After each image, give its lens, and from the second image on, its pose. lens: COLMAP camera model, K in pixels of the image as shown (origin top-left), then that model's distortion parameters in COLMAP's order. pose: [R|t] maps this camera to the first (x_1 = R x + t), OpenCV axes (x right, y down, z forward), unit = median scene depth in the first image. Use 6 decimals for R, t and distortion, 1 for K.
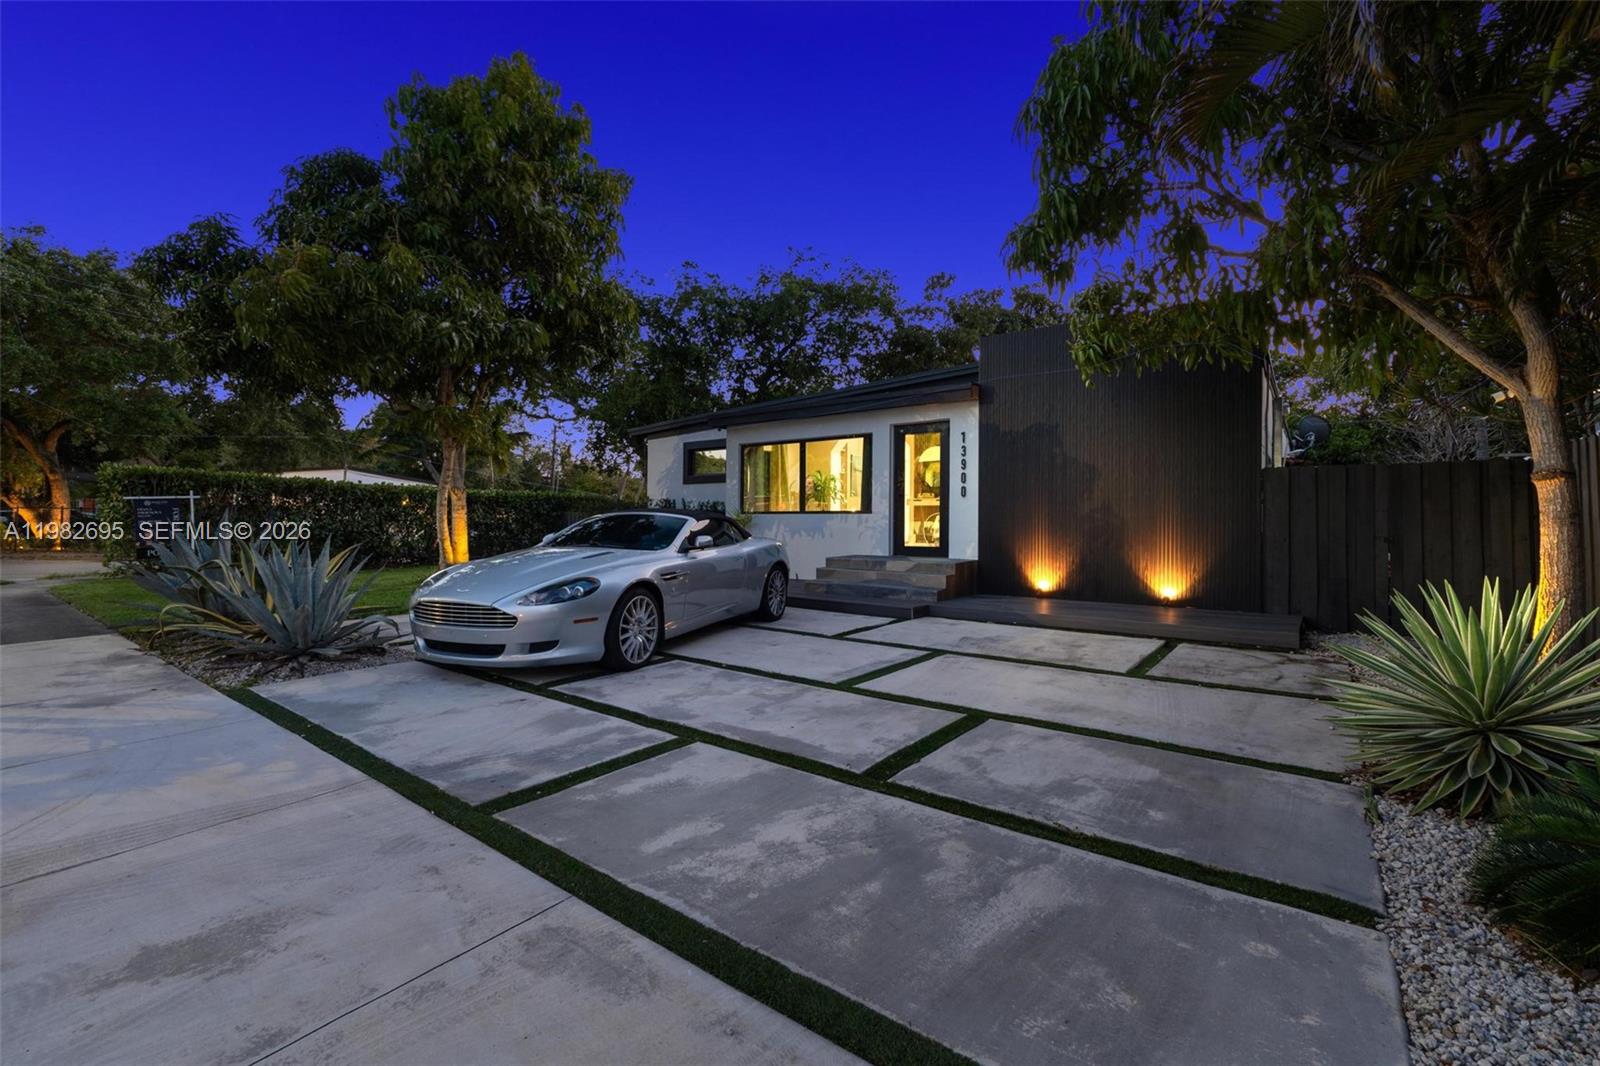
lens RADIAL K [[701.9, 0, 800.0], [0, 701.9, 533.0], [0, 0, 1]] dist [0.001591, 0.000189]
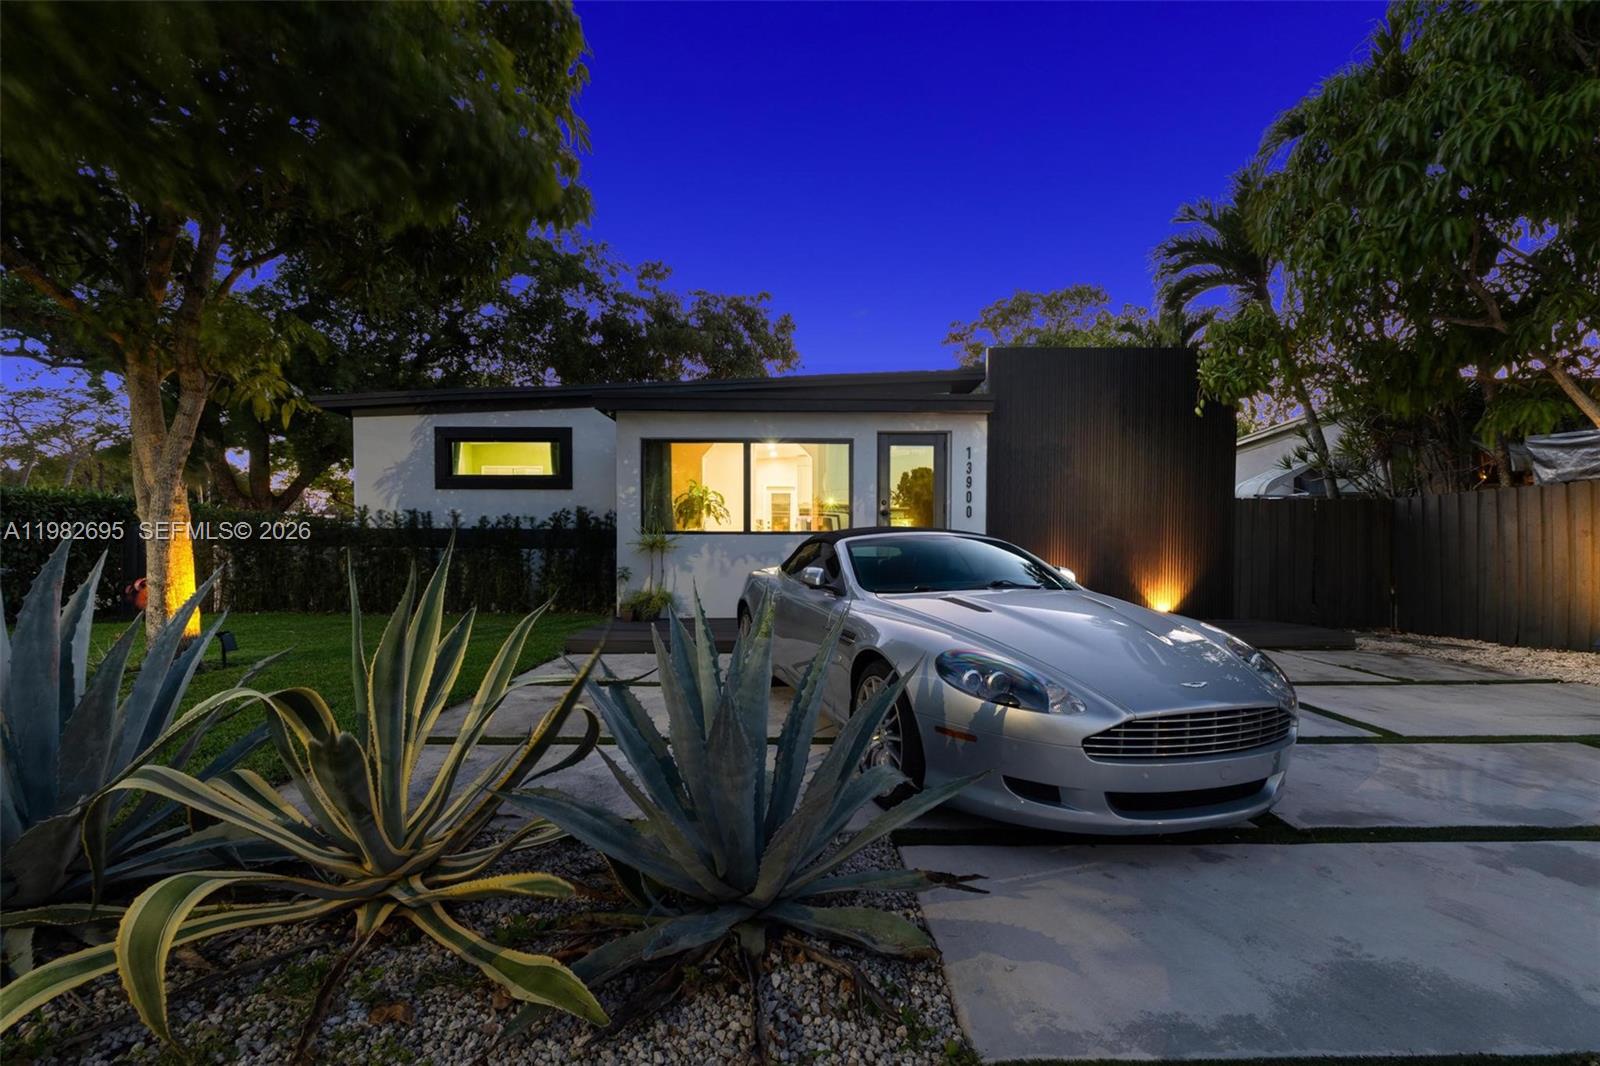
lens RADIAL K [[744.4, 0, 800.0], [0, 744.4, 533.0], [0, 0, 1]] dist [-0.001099, -0.000196]
pose [[0.780024, 0.006139, 0.625719, -0.547634], [0.012491, 0.999600, -0.025380, -0.009258], [-0.625624, 0.027613, 0.779636, 0.383035]]
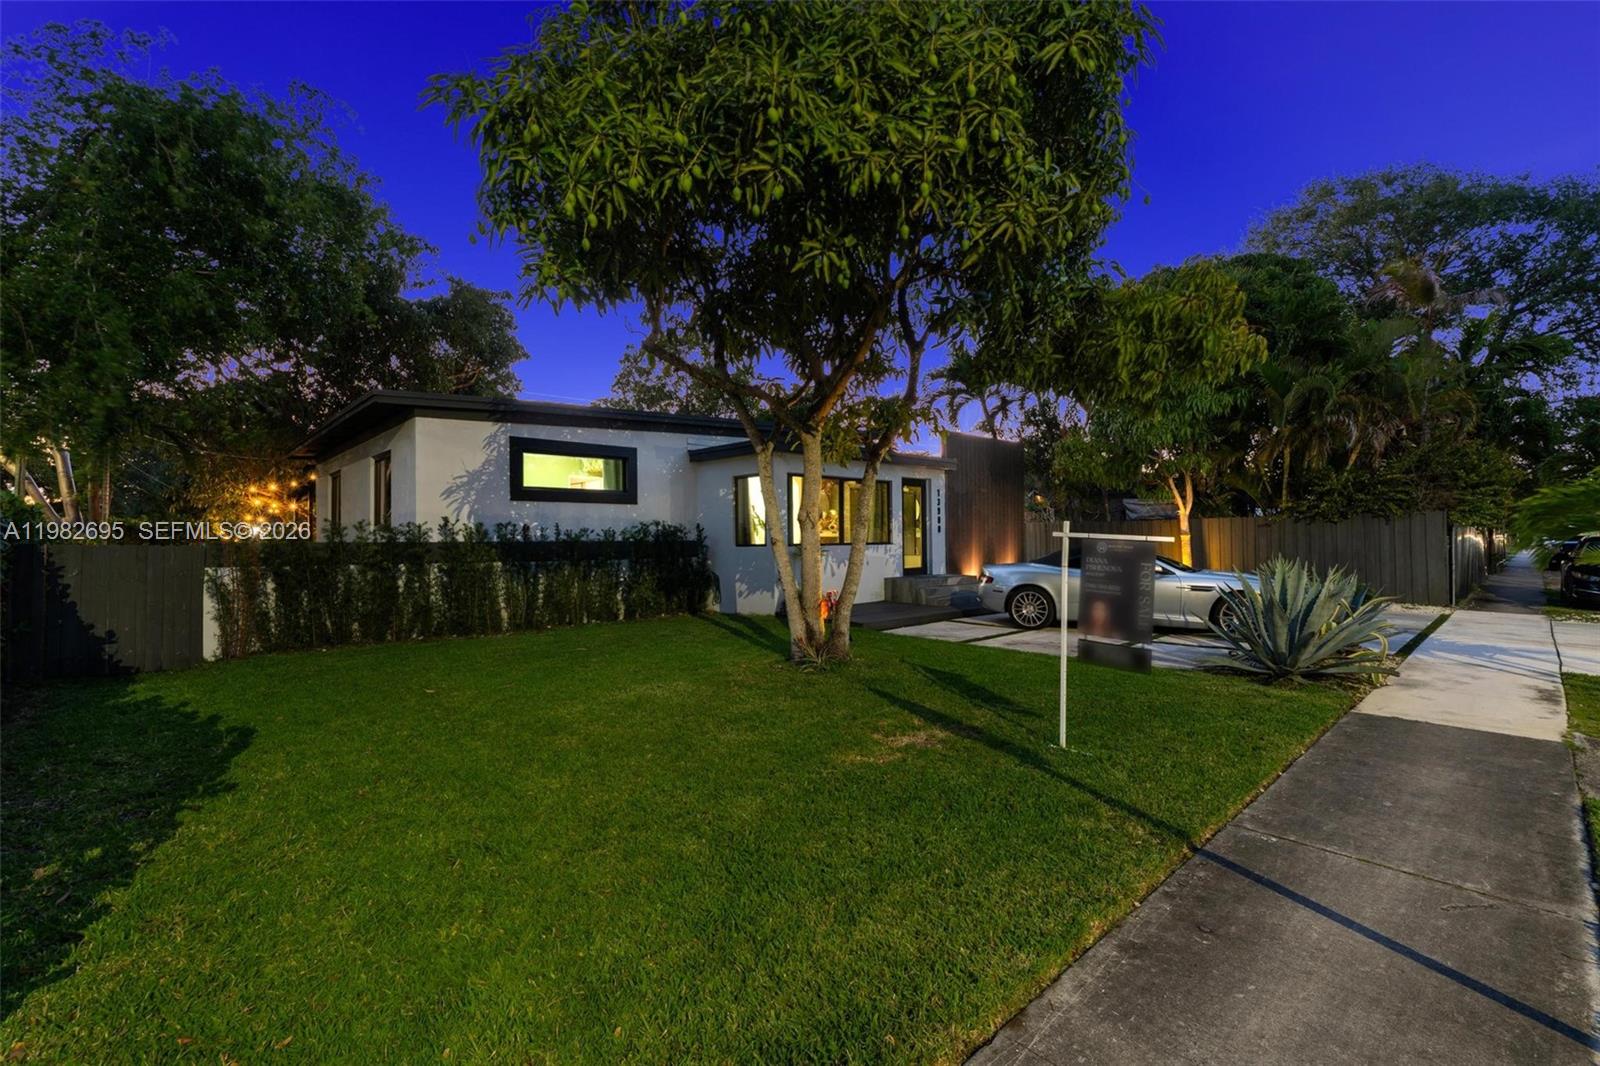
lens RADIAL K [[701.9, 0, 800.0], [0, 701.9, 533.0], [0, 0, 1]] dist [0.001591, 0.000189]
pose [[0.154796, 0.002172, 0.987944, -1.235965], [0.023174, 0.999714, -0.005829, -0.048454], [-0.987675, 0.023797, 0.154701, 1.035619]]
